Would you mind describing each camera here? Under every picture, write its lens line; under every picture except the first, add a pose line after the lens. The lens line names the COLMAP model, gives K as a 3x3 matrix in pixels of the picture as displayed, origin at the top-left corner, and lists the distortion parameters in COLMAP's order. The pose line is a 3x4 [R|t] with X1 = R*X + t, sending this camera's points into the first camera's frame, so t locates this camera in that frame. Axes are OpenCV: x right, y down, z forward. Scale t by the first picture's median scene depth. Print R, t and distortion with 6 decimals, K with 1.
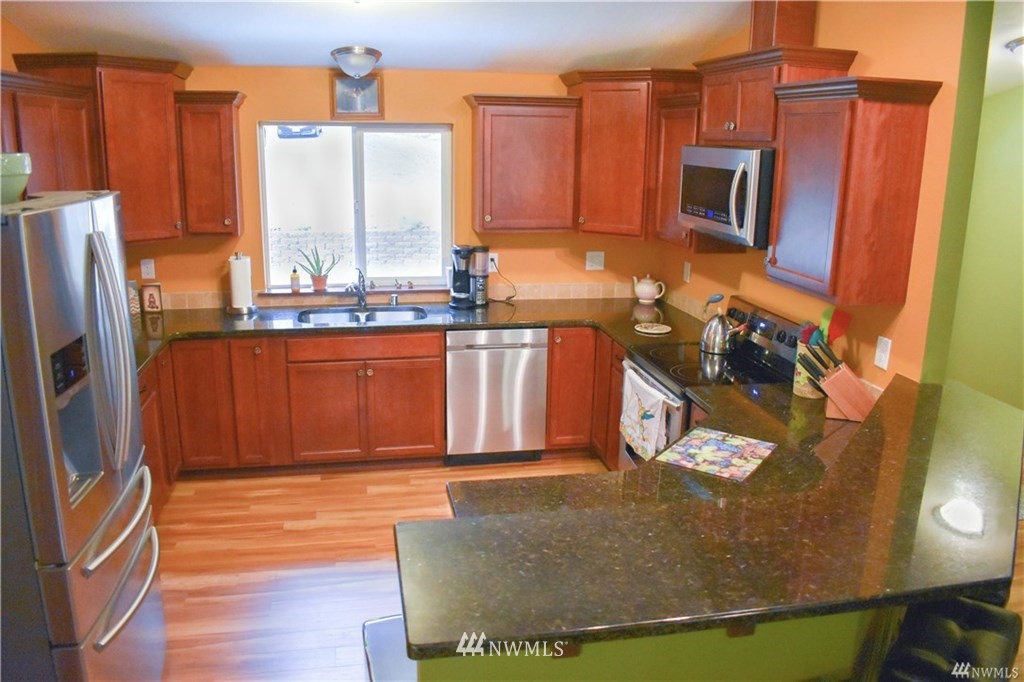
lens RADIAL K [[791.4, 0, 512.0], [0, 791.4, 341.0], [0, 0, 1]] dist [-0.096458, -0.008178]
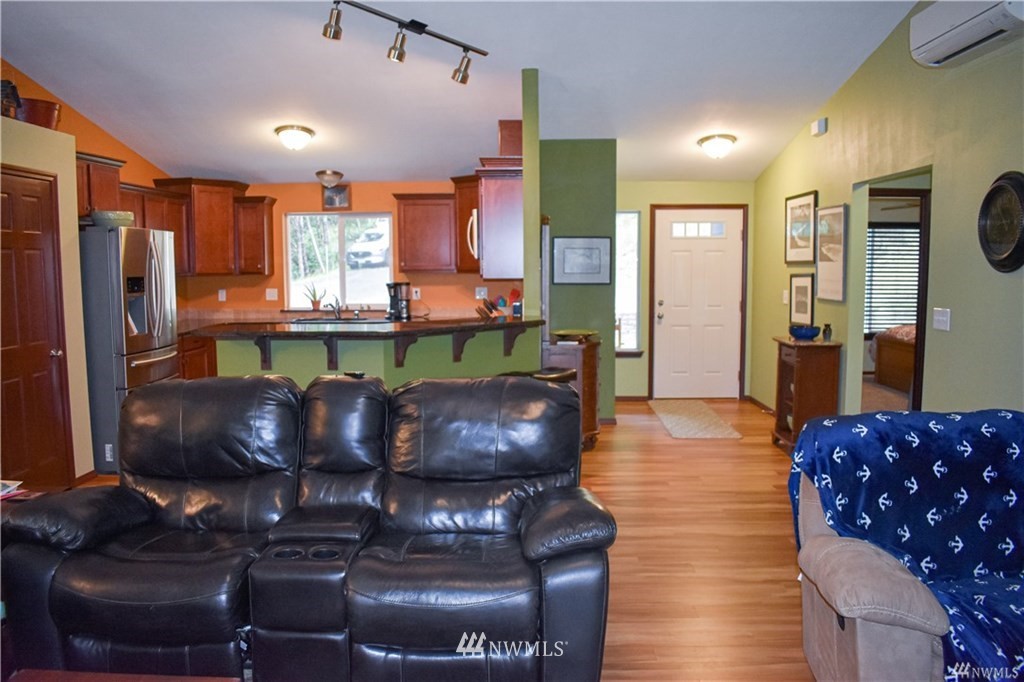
lens RADIAL K [[791.4, 0, 512.0], [0, 791.4, 341.0], [0, 0, 1]] dist [-0.096458, -0.008178]
pose [[0.977450, -0.001699, -0.211161, 0.575341], [-0.029355, 0.989166, -0.143839, 0.255876], [0.209117, 0.146794, 0.966810, -0.598014]]
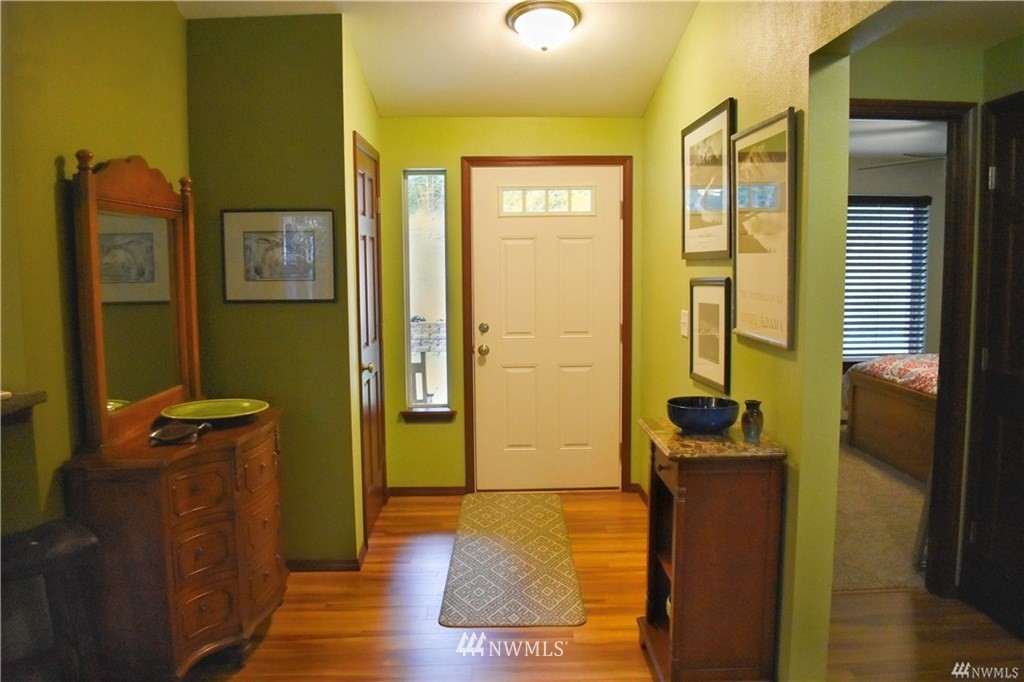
lens RADIAL K [[791.4, 0, 512.0], [0, 791.4, 341.0], [0, 0, 1]] dist [-0.096458, -0.008178]
pose [[0.985960, -0.008719, -0.166754, 0.741010], [-0.015231, 0.989777, -0.141809, 0.064007], [0.166286, 0.142358, 0.975748, 0.195375]]
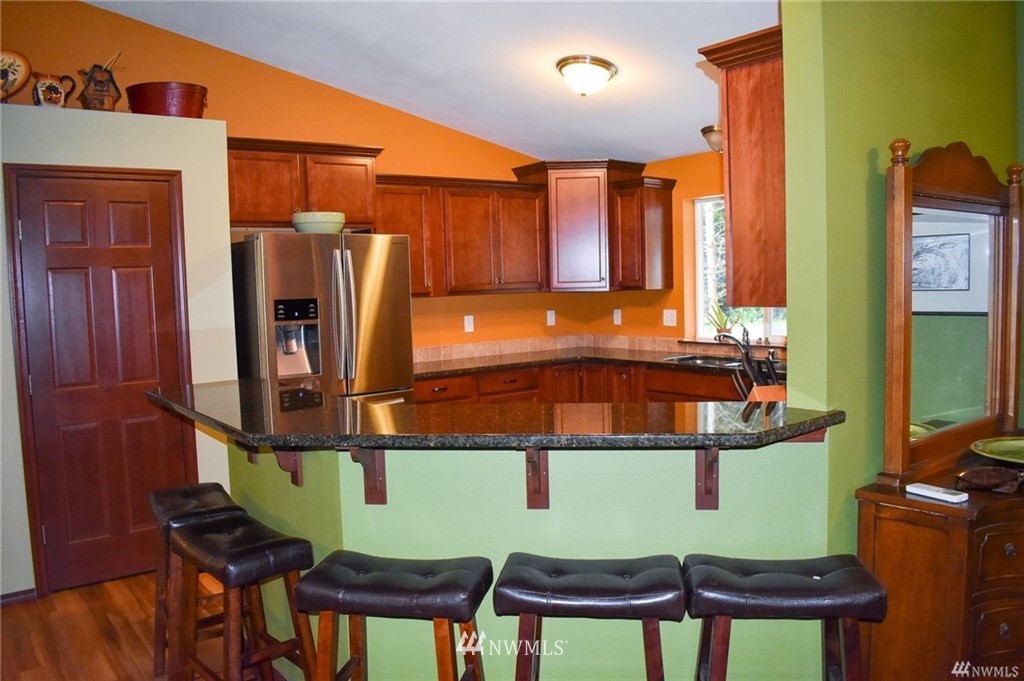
lens RADIAL K [[791.4, 0, 512.0], [0, 791.4, 340.5], [0, 0, 1]] dist [-0.096458, -0.008178]
pose [[0.445268, 0.037364, -0.894617, 0.672970], [-0.182655, 0.981910, -0.049901, 0.047691], [0.876569, 0.185626, 0.444038, 0.256014]]
